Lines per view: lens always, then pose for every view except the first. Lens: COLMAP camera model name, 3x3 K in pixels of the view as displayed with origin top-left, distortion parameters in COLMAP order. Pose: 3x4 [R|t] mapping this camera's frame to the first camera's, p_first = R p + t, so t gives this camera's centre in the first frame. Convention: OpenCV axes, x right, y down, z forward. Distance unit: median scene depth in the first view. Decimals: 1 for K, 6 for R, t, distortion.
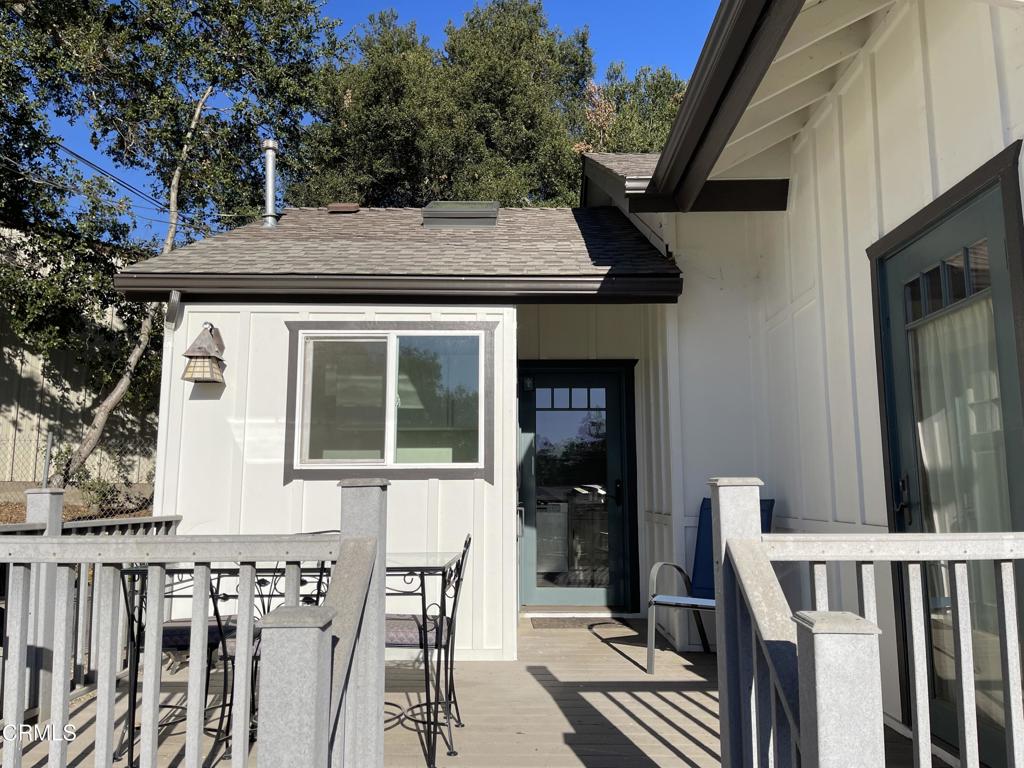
lens RADIAL K [[774.8, 0, 518.5], [0, 774.8, 386.3], [0, 0, 1]] dist [0.074305, -0.102249]
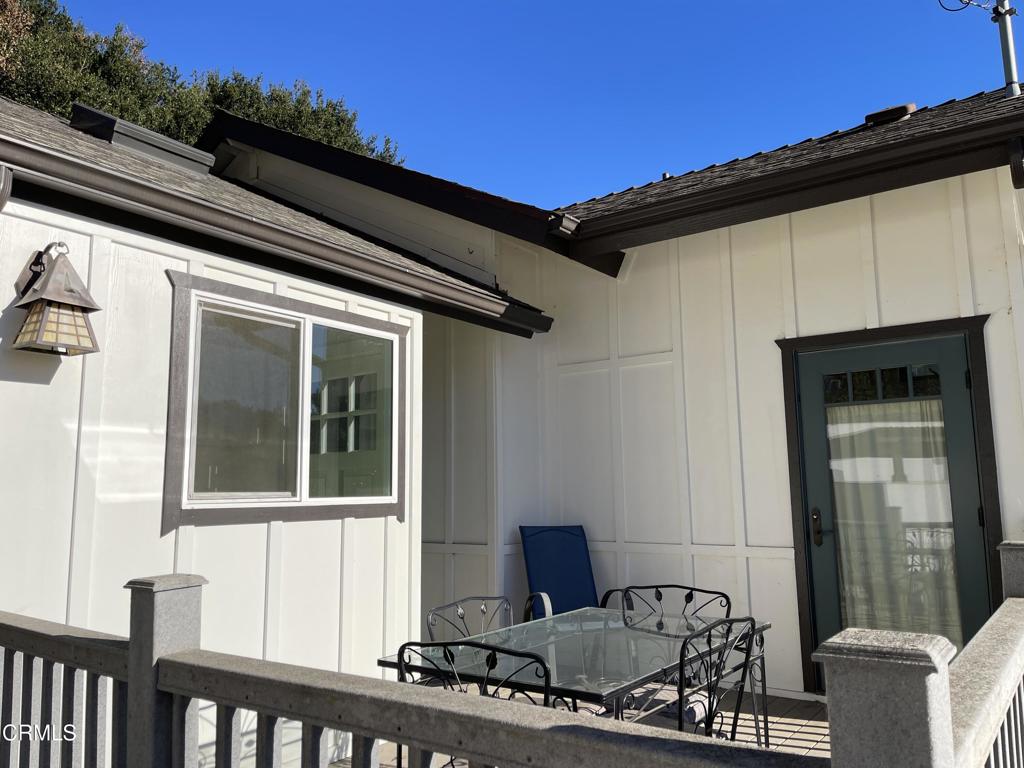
lens RADIAL K [[774.8, 0, 514.1], [0, 774.8, 386.8], [0, 0, 1]] dist [0.074305, -0.102249]
pose [[0.574399, 0.102475, 0.812136, -0.647699], [-0.098615, 0.993570, -0.055621, 0.016977], [-0.812614, -0.048140, 0.580811, 0.421011]]
